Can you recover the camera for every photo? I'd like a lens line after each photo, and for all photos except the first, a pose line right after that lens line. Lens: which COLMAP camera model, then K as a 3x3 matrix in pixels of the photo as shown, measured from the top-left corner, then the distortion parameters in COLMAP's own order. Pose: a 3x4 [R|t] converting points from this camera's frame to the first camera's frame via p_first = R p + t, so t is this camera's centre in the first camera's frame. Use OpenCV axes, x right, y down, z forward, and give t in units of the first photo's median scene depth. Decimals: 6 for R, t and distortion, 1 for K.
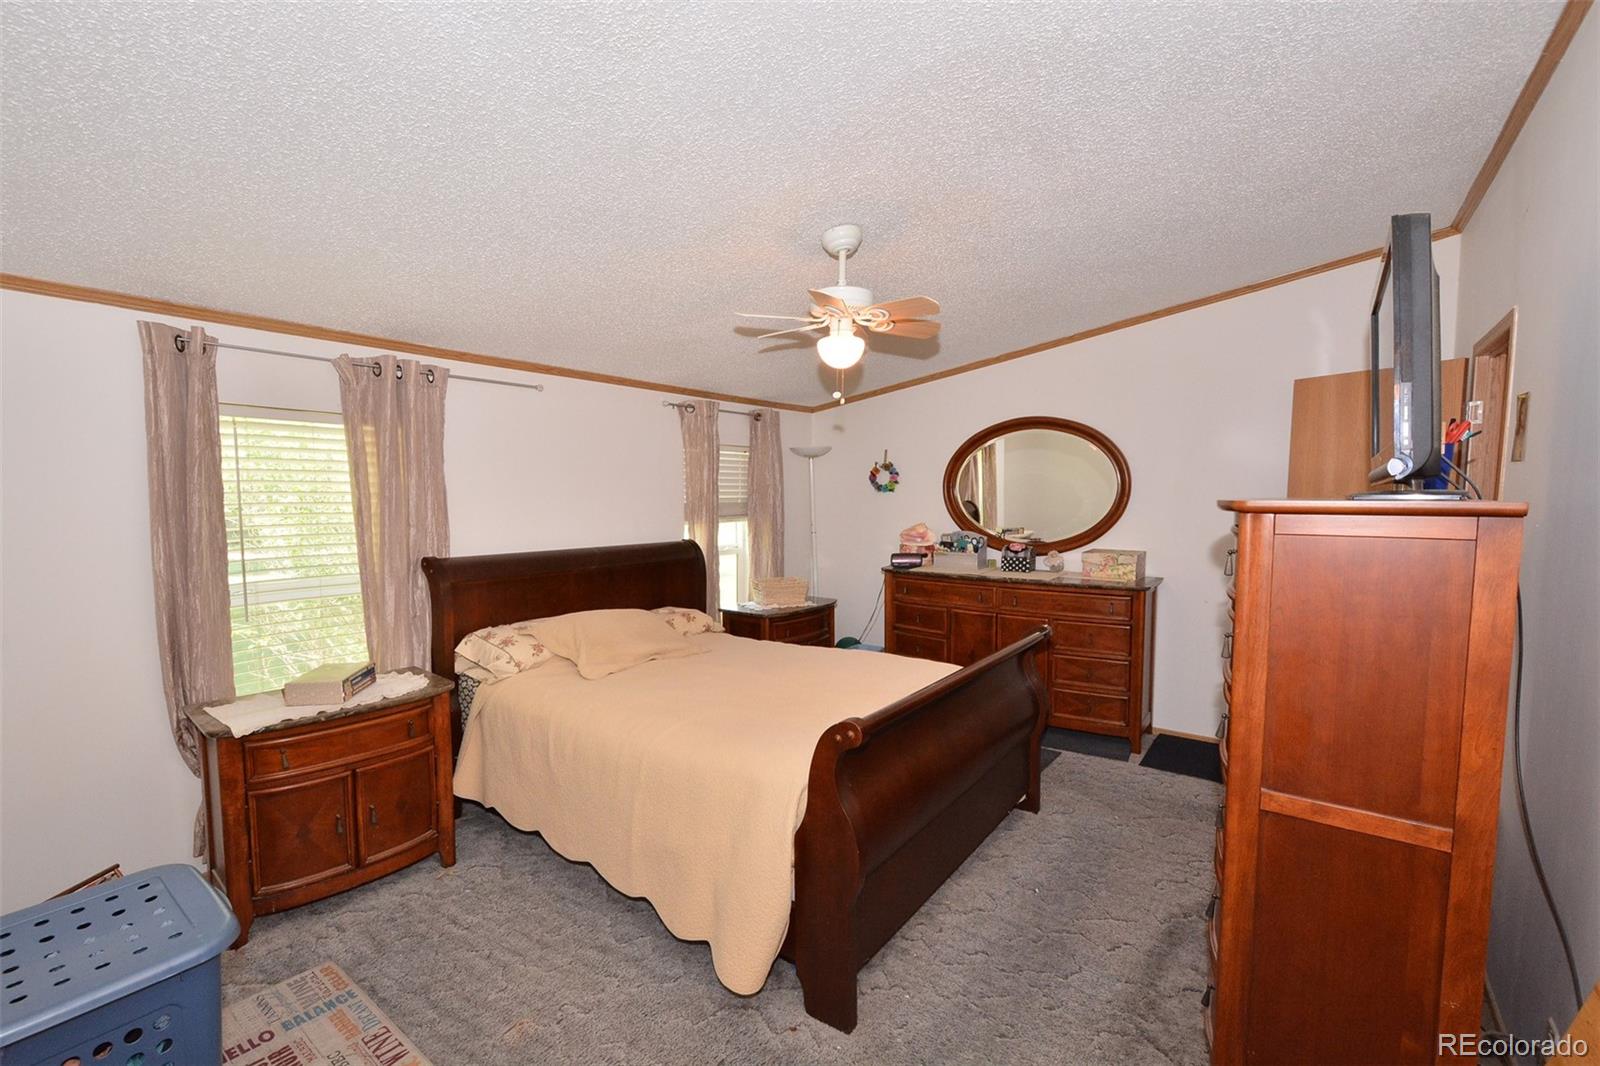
lens RADIAL K [[699.8, 0, 794.8], [0, 699.8, 550.3], [0, 0, 1]] dist [0.002350, -0.003822]
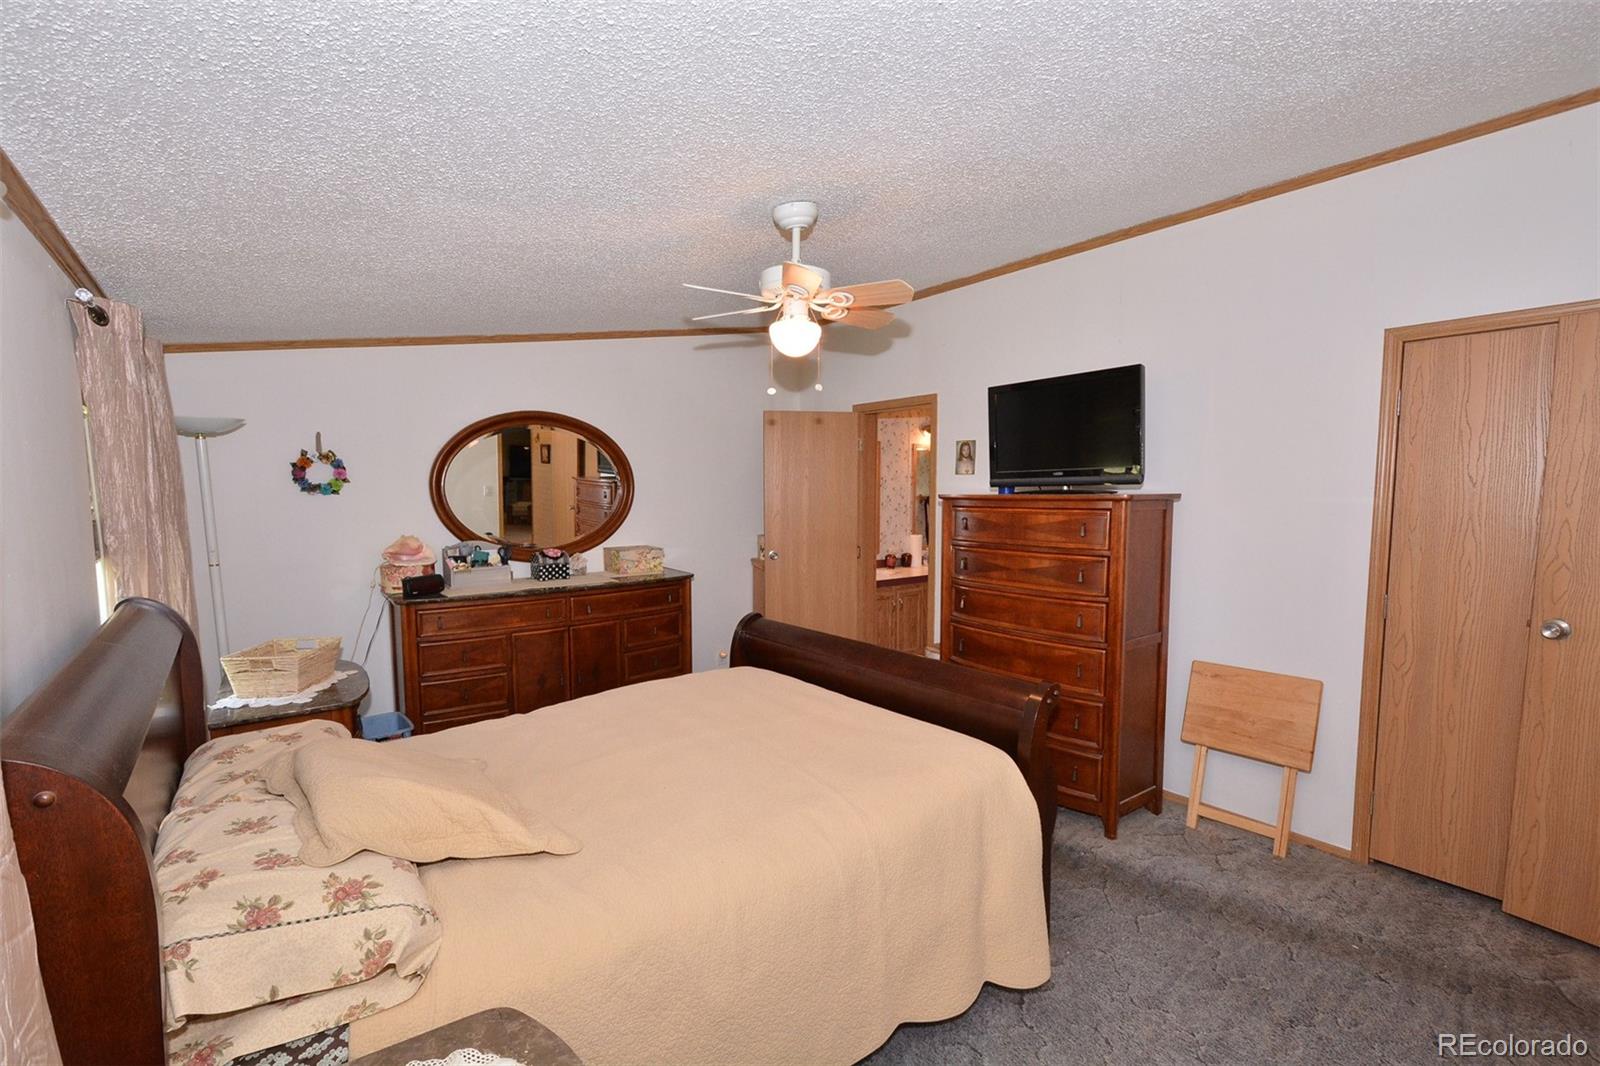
lens RADIAL K [[699.8, 0, 794.8], [0, 699.8, 550.3], [0, 0, 1]] dist [0.002350, -0.003822]
pose [[0.297563, -0.078362, 0.951481, -0.461017], [0.086546, 0.994736, 0.054859, -0.030971], [-0.950771, 0.066023, 0.302779, 0.421324]]
